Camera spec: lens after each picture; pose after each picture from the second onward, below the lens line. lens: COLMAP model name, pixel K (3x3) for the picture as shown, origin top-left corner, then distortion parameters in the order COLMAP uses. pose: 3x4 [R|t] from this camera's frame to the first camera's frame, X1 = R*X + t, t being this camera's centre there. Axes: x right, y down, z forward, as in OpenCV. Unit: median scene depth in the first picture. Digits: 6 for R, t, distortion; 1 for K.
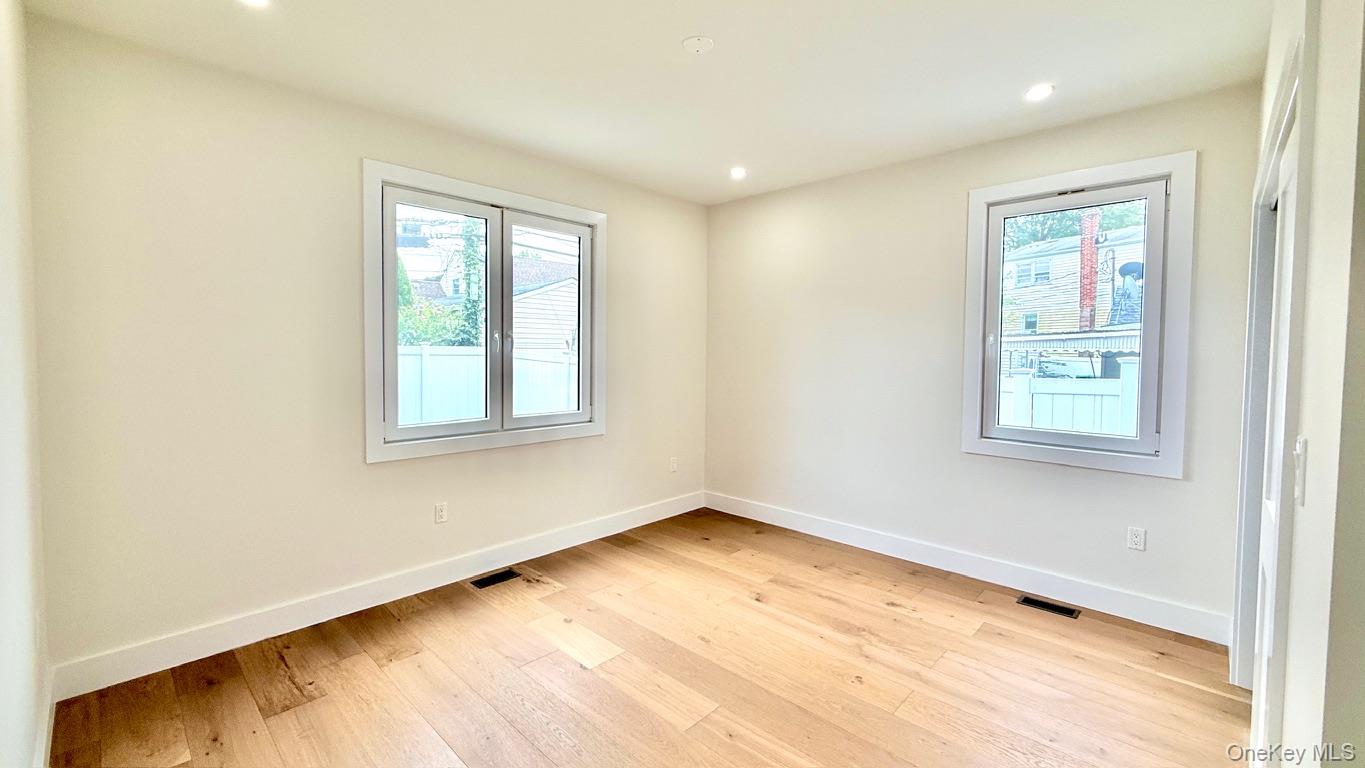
lens RADIAL K [[557.2, 0, 677.5], [0, 557.2, 354.1], [0, 0, 1]] dist [-0.001164, -0.000047]
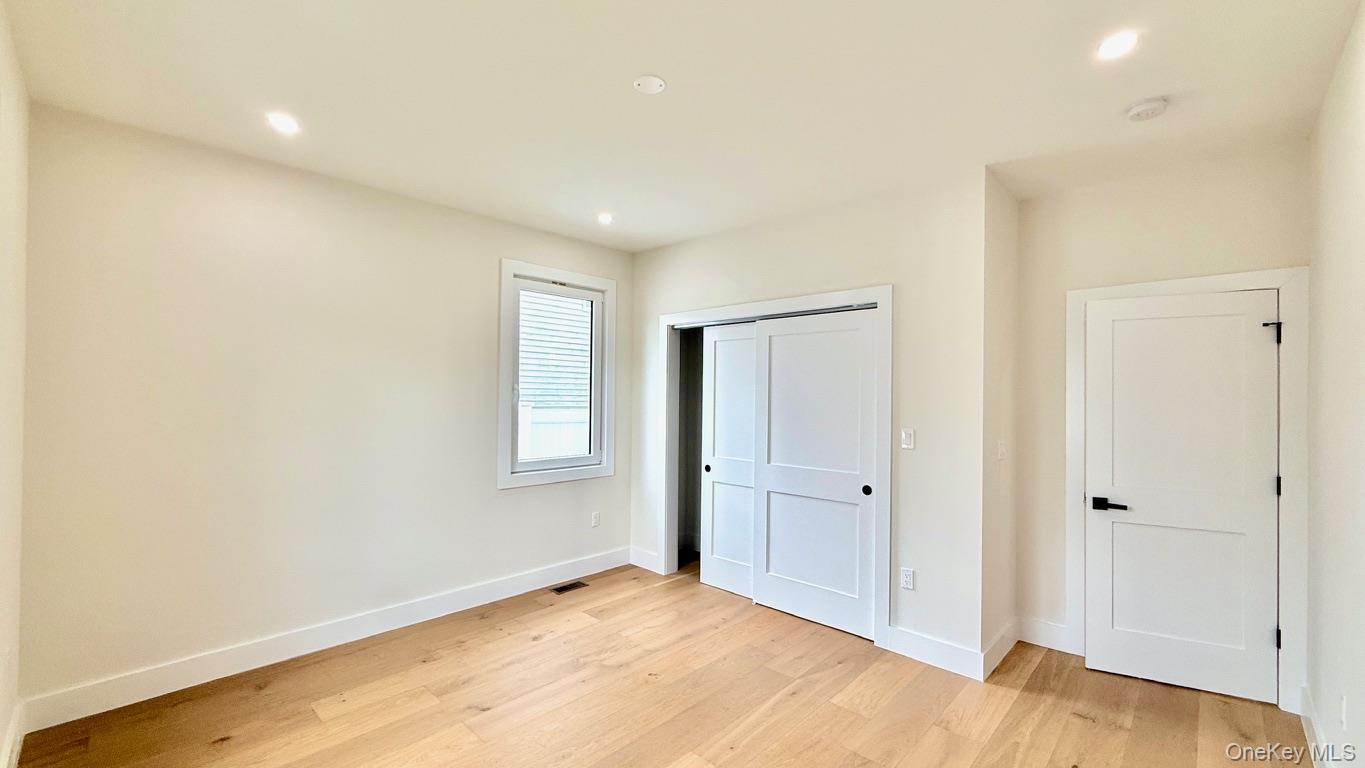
lens RADIAL K [[546.4, 0, 679.0], [0, 546.4, 389.5], [0, 0, 1]] dist [0.000176, 0.000450]
pose [[0.009705, 0.002395, 0.999950, -0.657272], [0.001048, 0.999997, -0.002406, -0.026452], [-0.999952, 0.001071, 0.009702, 0.707241]]
